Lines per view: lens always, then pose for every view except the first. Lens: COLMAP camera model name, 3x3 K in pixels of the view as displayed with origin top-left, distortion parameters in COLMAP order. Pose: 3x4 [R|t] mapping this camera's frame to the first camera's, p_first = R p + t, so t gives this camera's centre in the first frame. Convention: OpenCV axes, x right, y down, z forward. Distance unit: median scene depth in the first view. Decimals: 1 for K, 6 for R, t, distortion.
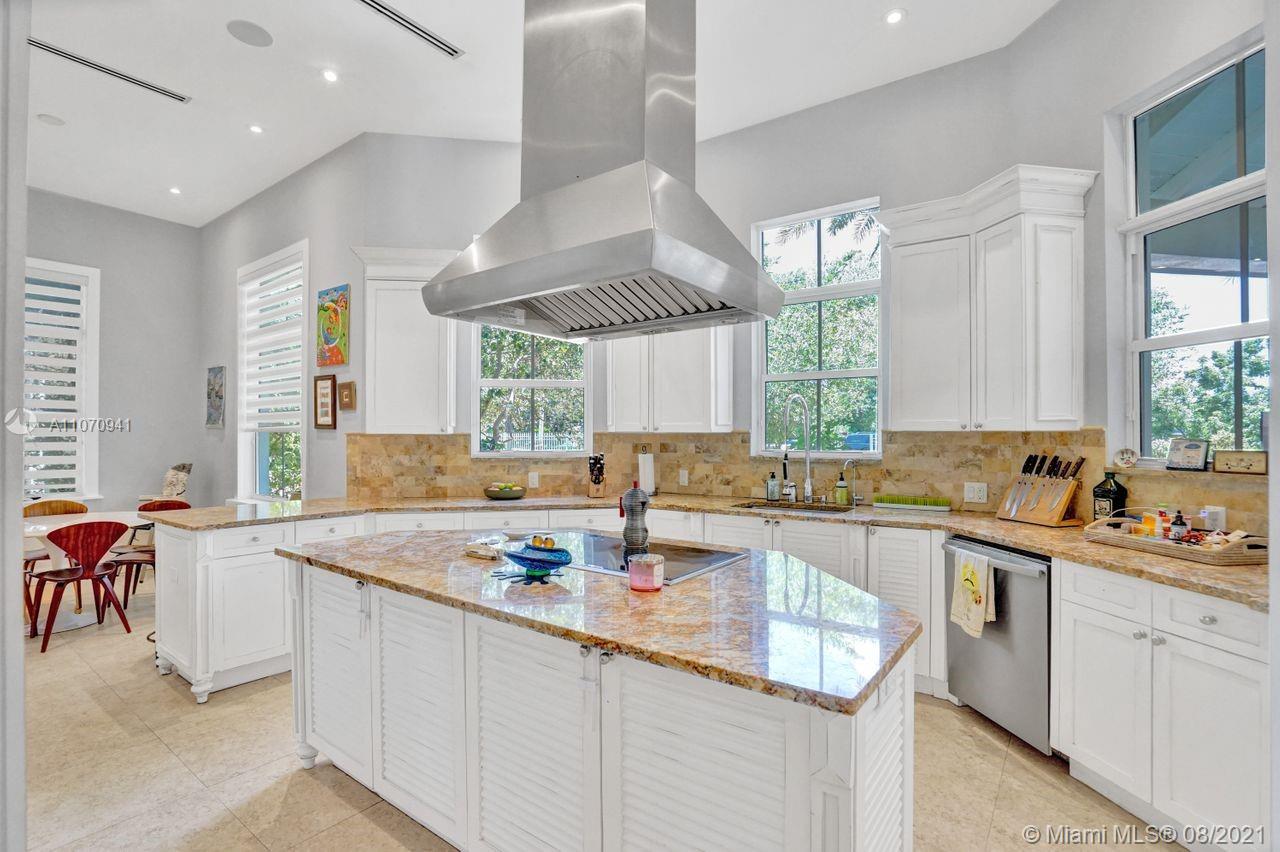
lens RADIAL K [[599.4, 0, 640.9], [0, 599.4, 431.6], [0, 0, 1]] dist [-0.004959, -0.000090]
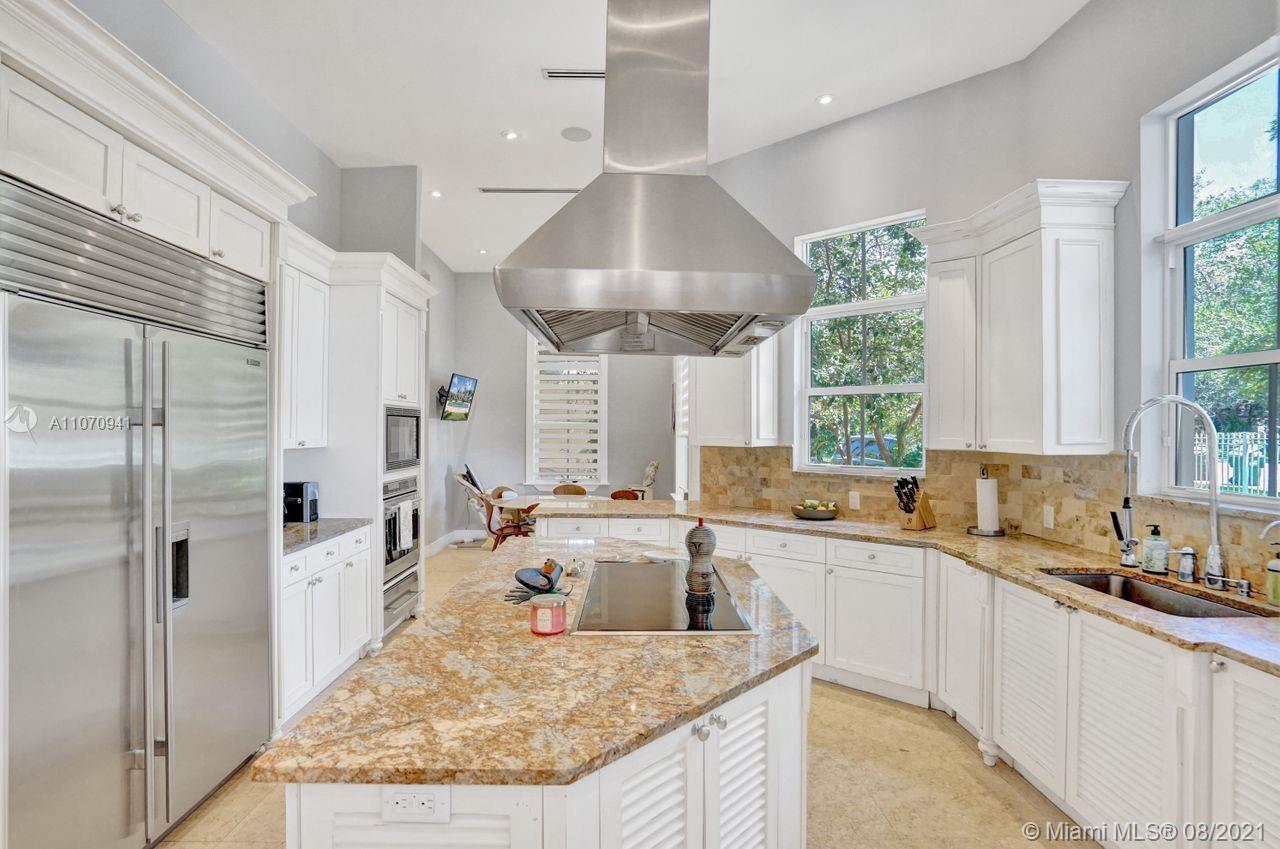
lens RADIAL K [[623.9, 0, 641.6], [0, 623.9, 426.5], [0, 0, 1]] dist [-0.037829, 0.005416]
pose [[0.601832, -0.000644, -0.798622, 0.368976], [0.001550, 0.999999, 0.000362, -0.029412], [0.798621, -0.001456, 0.601832, 0.207697]]
